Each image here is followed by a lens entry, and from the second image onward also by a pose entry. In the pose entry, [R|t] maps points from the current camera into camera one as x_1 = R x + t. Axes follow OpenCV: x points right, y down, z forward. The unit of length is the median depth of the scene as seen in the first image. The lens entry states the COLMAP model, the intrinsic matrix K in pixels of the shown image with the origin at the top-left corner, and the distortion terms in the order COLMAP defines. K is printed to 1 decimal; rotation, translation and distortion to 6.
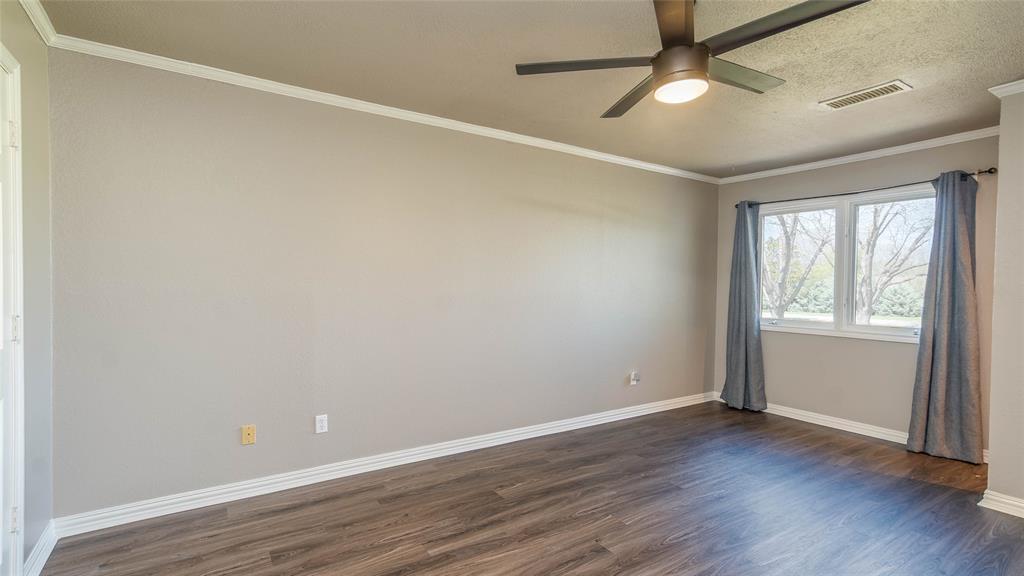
lens RADIAL K [[468.0, 0, 486.7], [0, 468.0, 289.2], [0, 0, 1]] dist [0.004773, 0.002574]
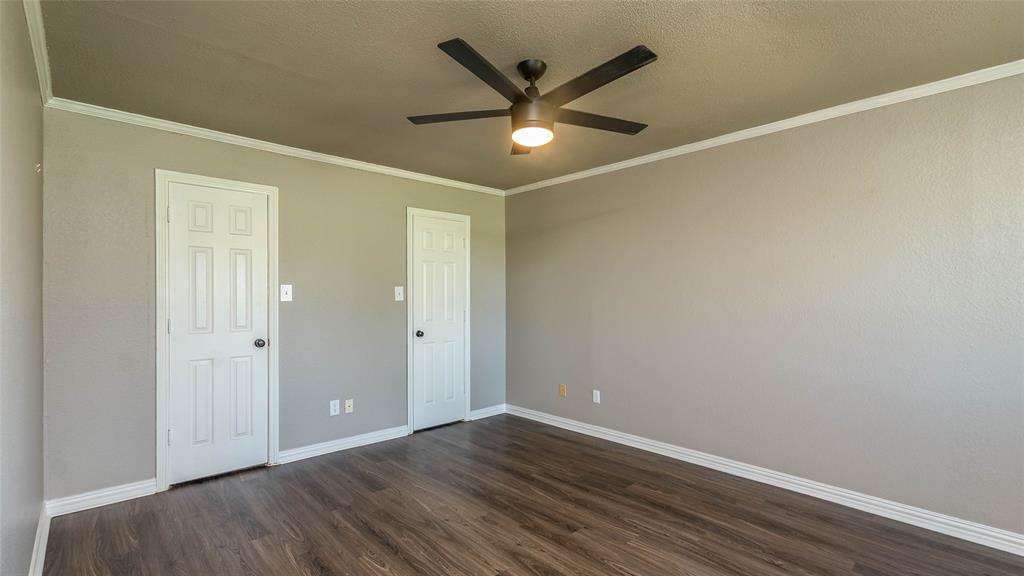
lens RADIAL K [[468.0, 0, 527.5], [0, 468.0, 287.6], [0, 0, 1]] dist [0.004773, 0.002574]
pose [[0.216384, -0.021515, -0.976071, 0.988805], [-0.013141, 0.999602, -0.024947, -0.014115], [0.976220, 0.018225, 0.216015, 0.446662]]
